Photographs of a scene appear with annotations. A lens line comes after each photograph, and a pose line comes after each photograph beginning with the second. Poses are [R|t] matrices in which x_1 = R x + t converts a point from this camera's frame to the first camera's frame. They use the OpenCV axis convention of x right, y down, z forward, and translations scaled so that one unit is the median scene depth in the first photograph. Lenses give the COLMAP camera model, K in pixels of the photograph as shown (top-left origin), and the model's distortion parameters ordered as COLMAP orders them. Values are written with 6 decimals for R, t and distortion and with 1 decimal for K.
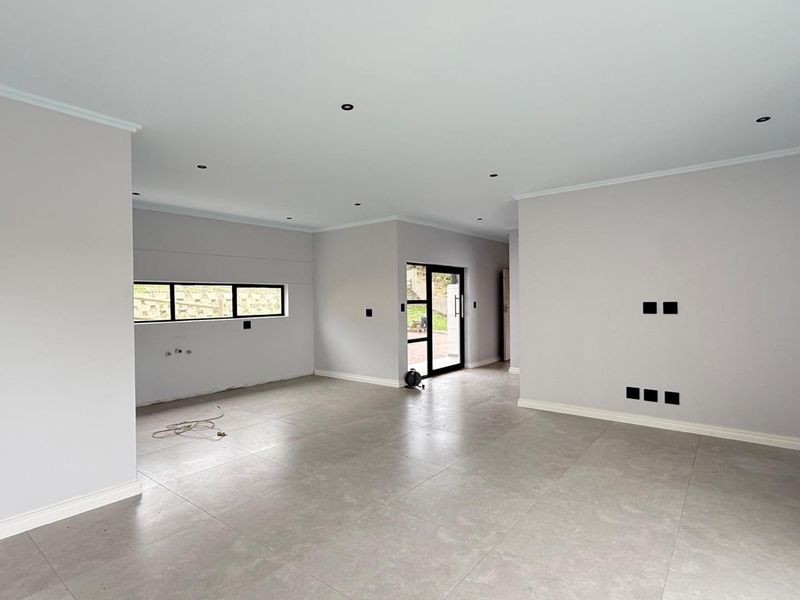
lens RADIAL K [[433.0, 0, 398.0], [0, 433.0, 297.3], [0, 0, 1]] dist [0.001428, 0.000982]
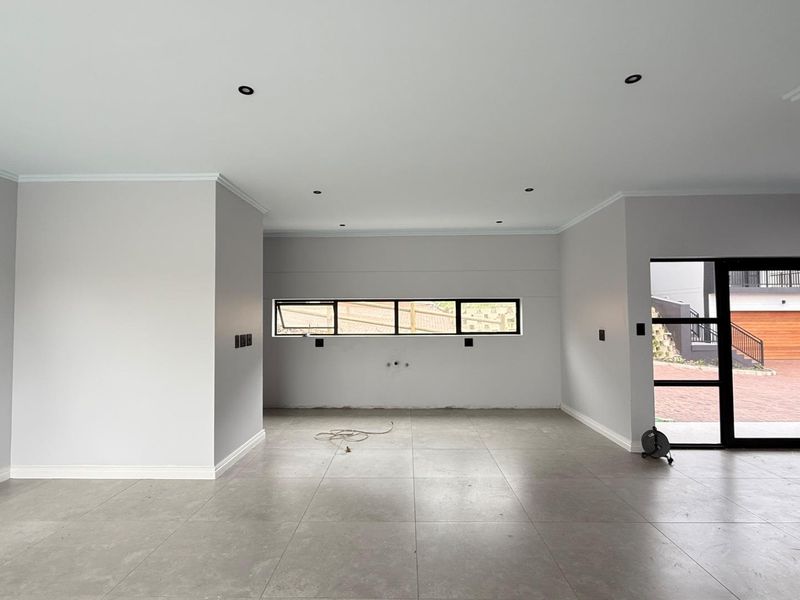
lens RADIAL K [[433.0, 0, 425.8], [0, 433.0, 300.8], [0, 0, 1]] dist [0.001428, 0.000982]
pose [[0.596740, -0.019997, -0.802186, 0.347286], [0.002174, 0.999726, -0.023304, -0.004572], [0.802432, 0.012162, 0.596620, 0.362171]]
